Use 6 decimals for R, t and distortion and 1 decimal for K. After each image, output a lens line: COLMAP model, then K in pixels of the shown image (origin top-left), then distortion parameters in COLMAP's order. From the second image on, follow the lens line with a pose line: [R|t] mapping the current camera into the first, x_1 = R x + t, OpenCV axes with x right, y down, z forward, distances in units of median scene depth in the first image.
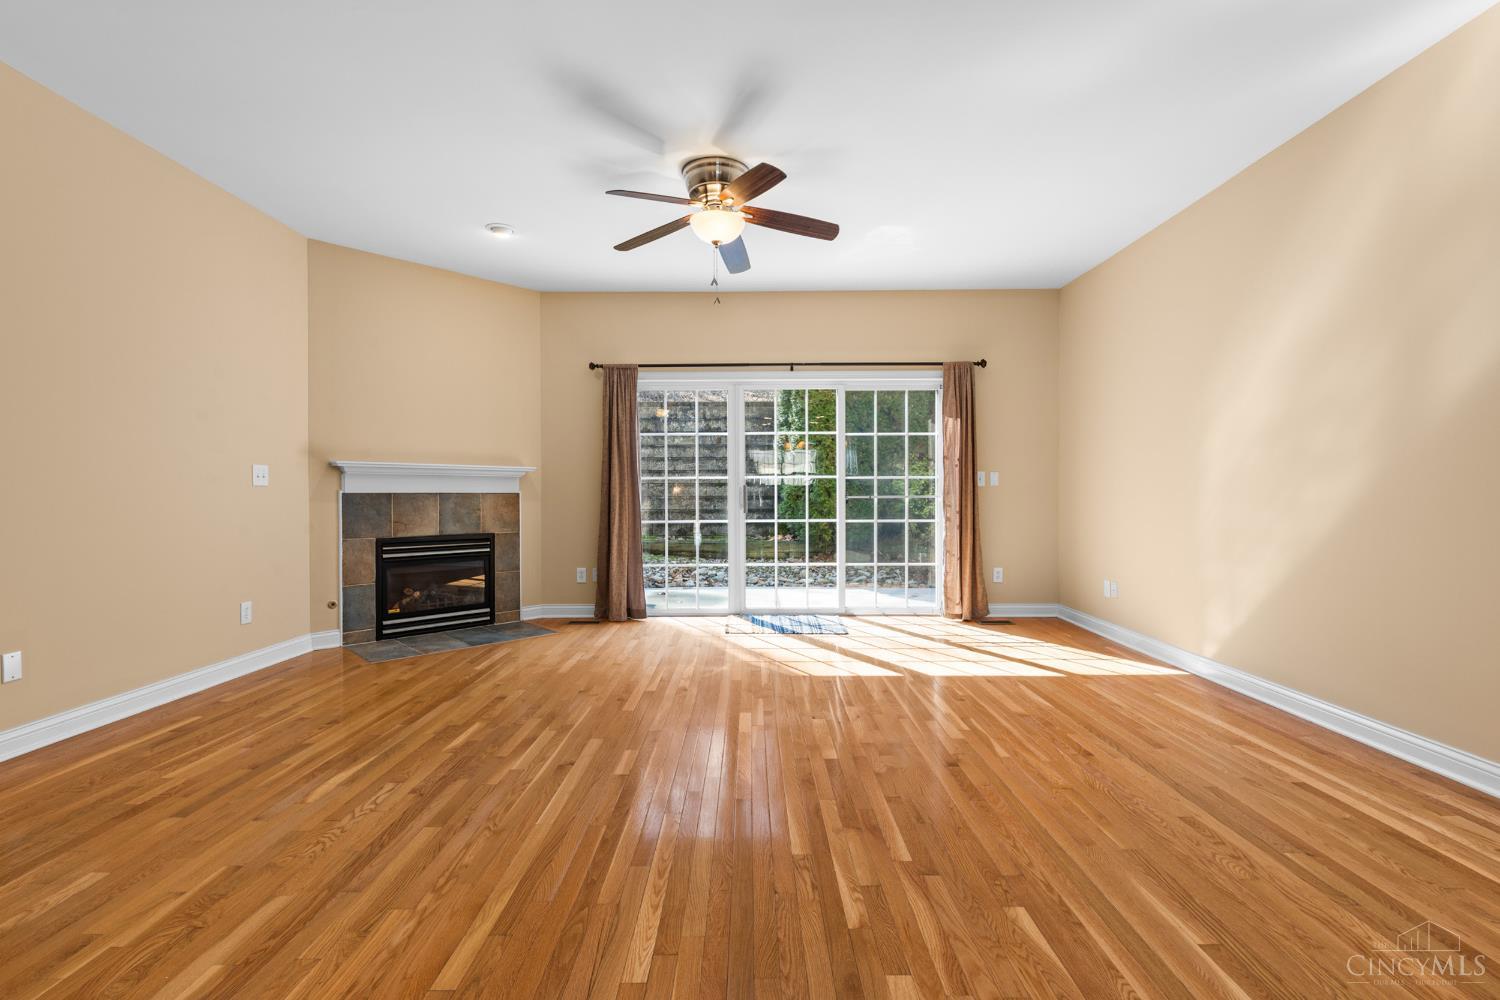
lens RADIAL K [[673.0, 0, 743.5], [0, 673.0, 497.3], [0, 0, 1]] dist [0.005390, -0.001605]
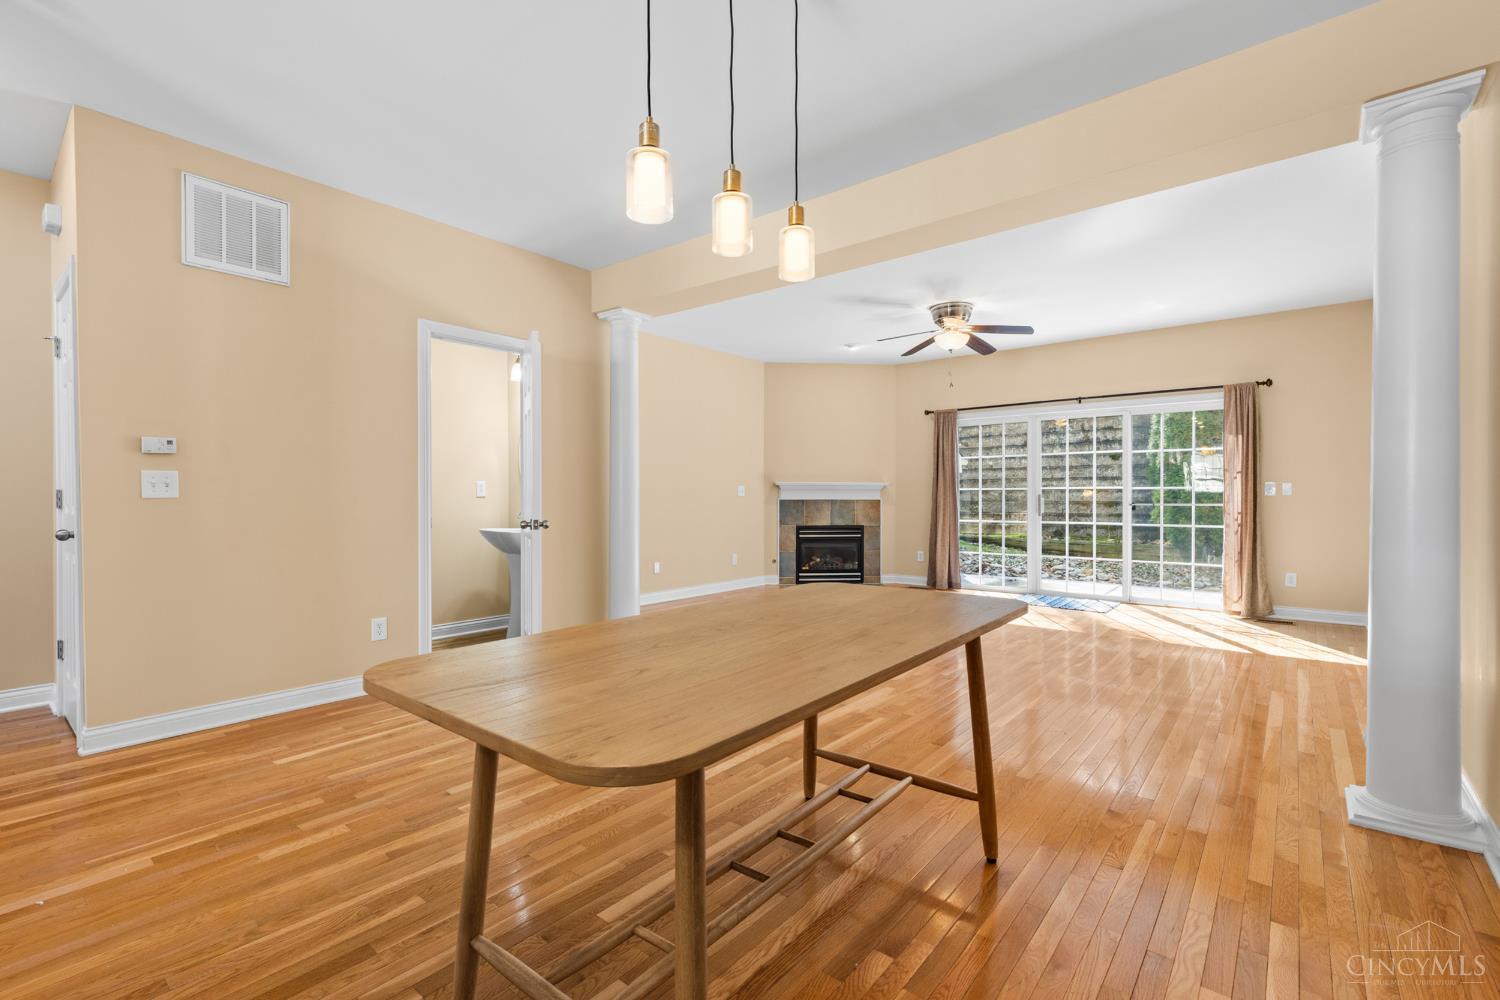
lens RADIAL K [[673.0, 0, 739.5], [0, 673.0, 503.4], [0, 0, 1]] dist [0.005390, -0.001605]
pose [[0.774282, 0.009451, -0.632771, 0.443328], [-0.004638, 0.999946, 0.009260, -0.012216], [0.632824, -0.004235, 0.774284, -0.441953]]
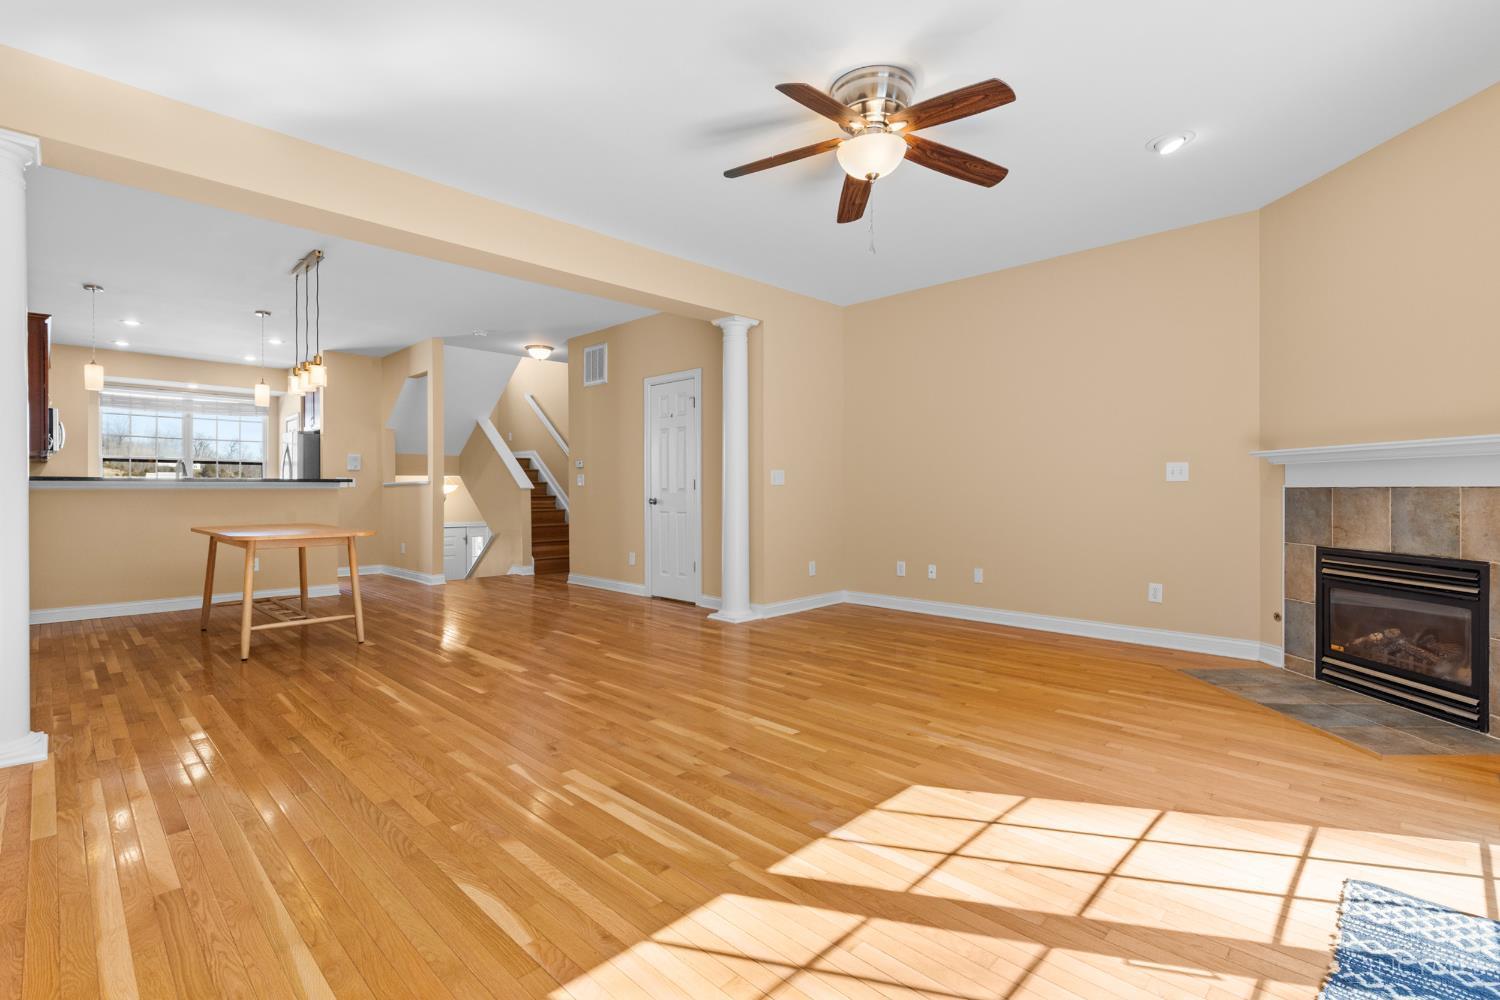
lens RADIAL K [[681.3, 0, 737.7], [0, 681.3, 493.0], [0, 0, 1]] dist [0.005187, -0.001763]
pose [[-0.701586, 0.004094, -0.712573, 0.478887], [-0.001847, 0.999970, 0.007564, -0.004770], [0.712583, 0.006623, -0.701557, 1.071788]]
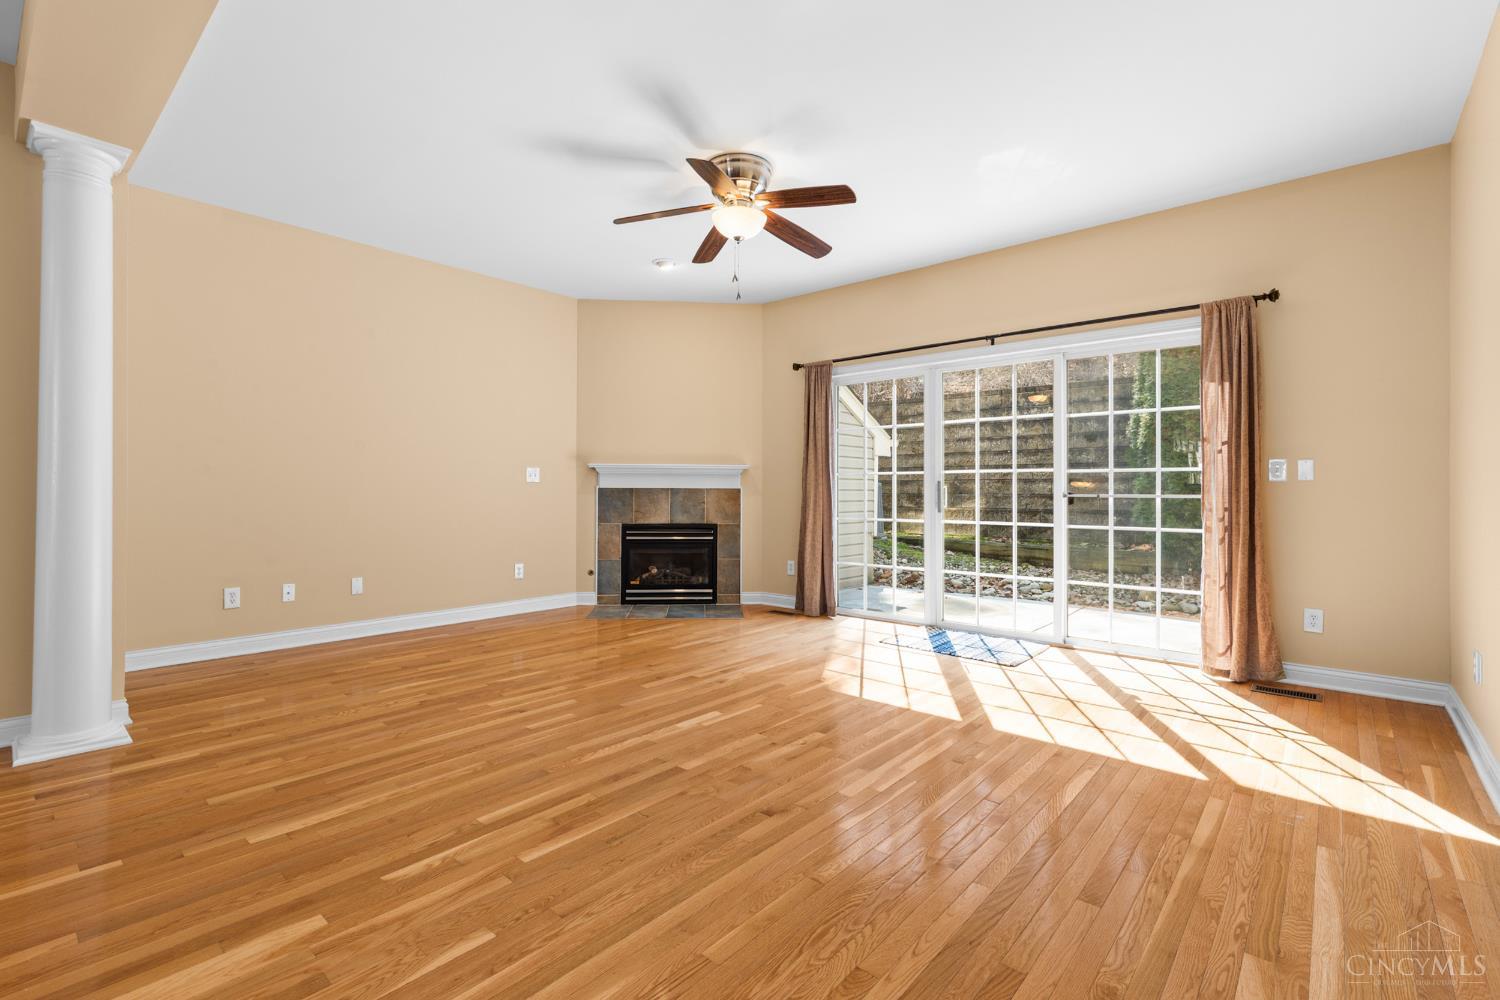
lens RADIAL K [[673.0, 0, 740.5], [0, 673.0, 488.4], [0, 0, 1]] dist [0.005390, -0.001605]
pose [[0.755522, 0.003721, -0.655112, 0.454718], [-0.009654, 0.999939, -0.005454, -0.001130], [0.655052, 0.010445, 0.755512, 0.185192]]
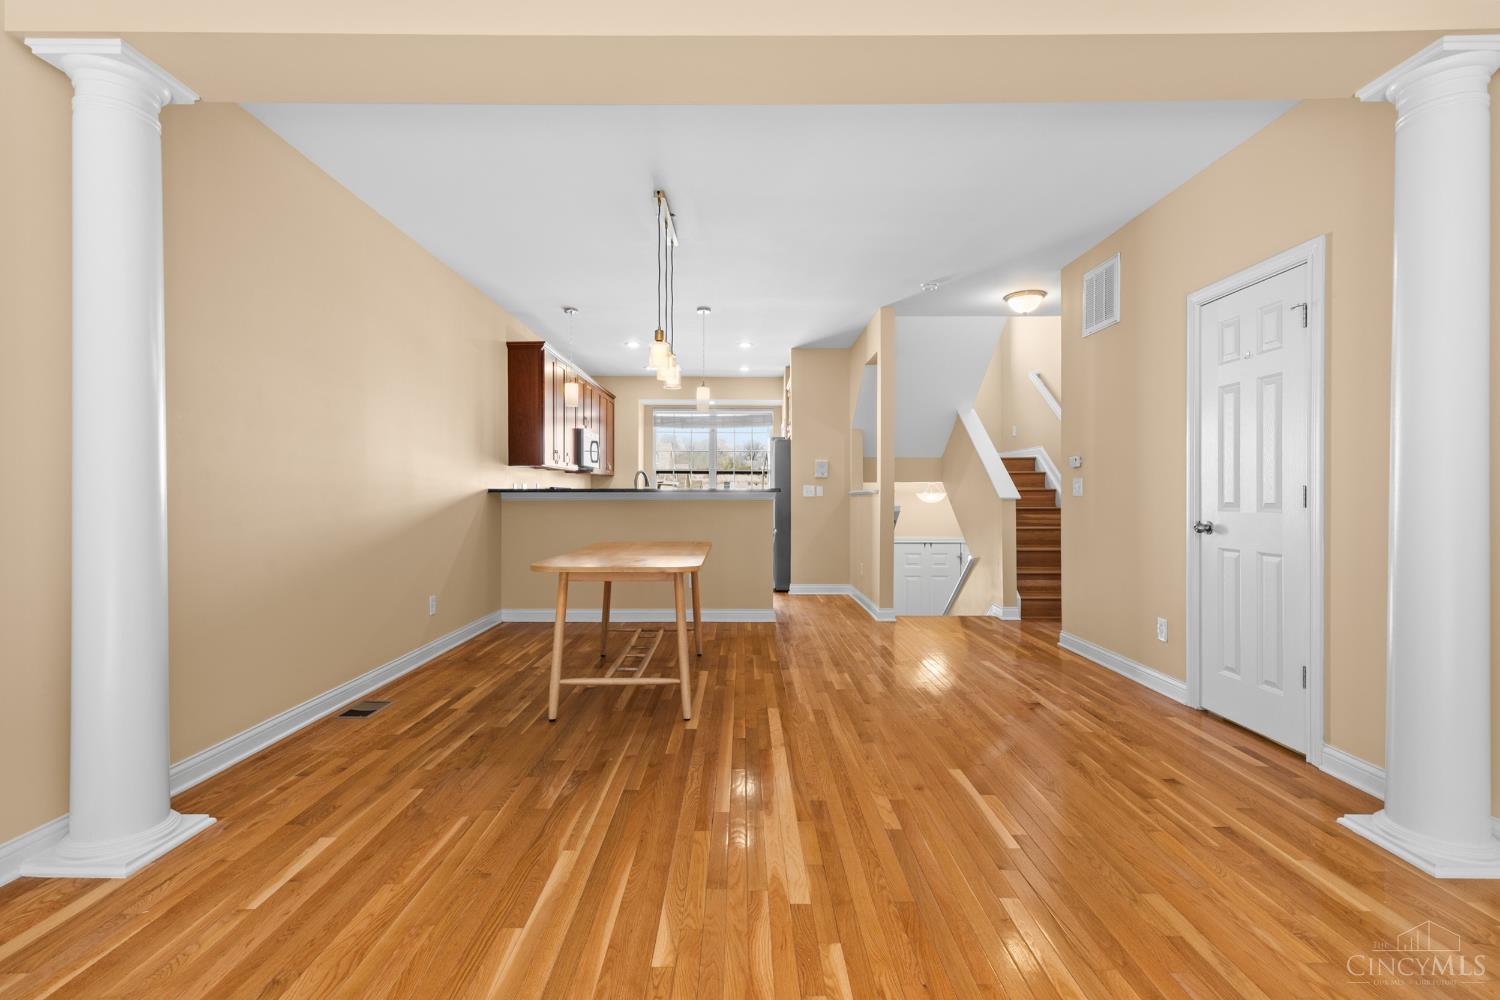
lens RADIAL K [[673.0, 0, 742.2], [0, 673.0, 501.4], [0, 0, 1]] dist [0.005390, -0.001605]
pose [[-0.999971, 0.000837, -0.007514, 0.106431], [0.000730, 0.999898, 0.014231, -0.015343], [0.007525, 0.014225, -0.999871, 0.686542]]
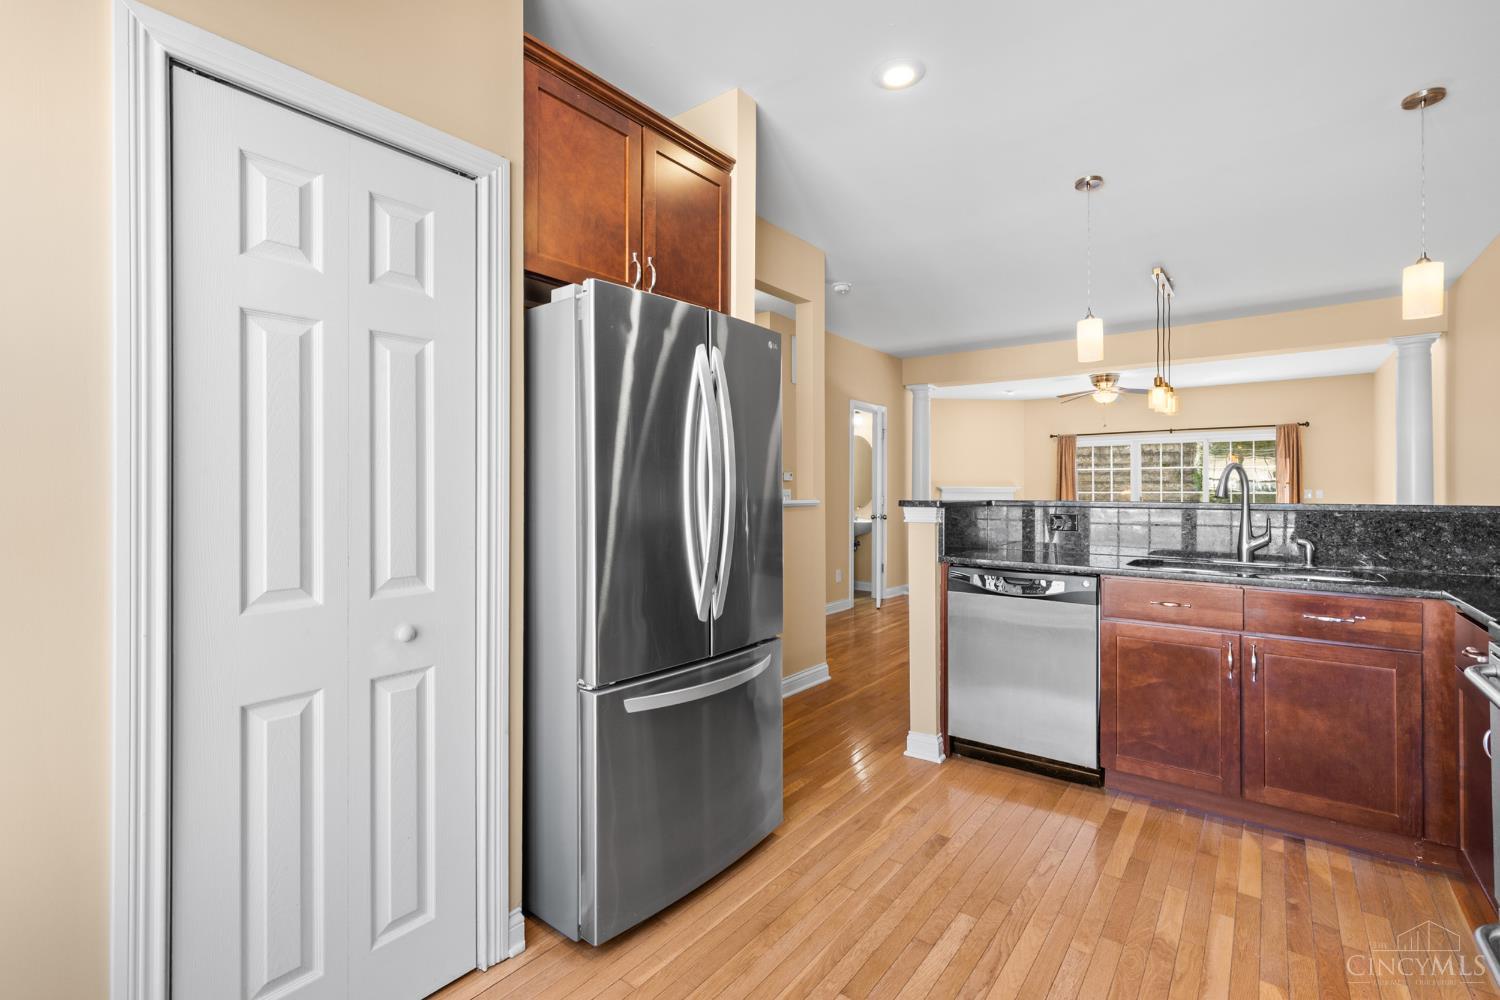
lens RADIAL K [[681.3, 0, 735.9], [0, 681.3, 485.7], [0, 0, 1]] dist [0.005187, -0.001763]
pose [[0.789007, -0.000725, -0.614383, 0.322791], [-0.006034, 0.999942, -0.008929, -0.028998], [0.614354, 0.010752, 0.788957, -1.351928]]
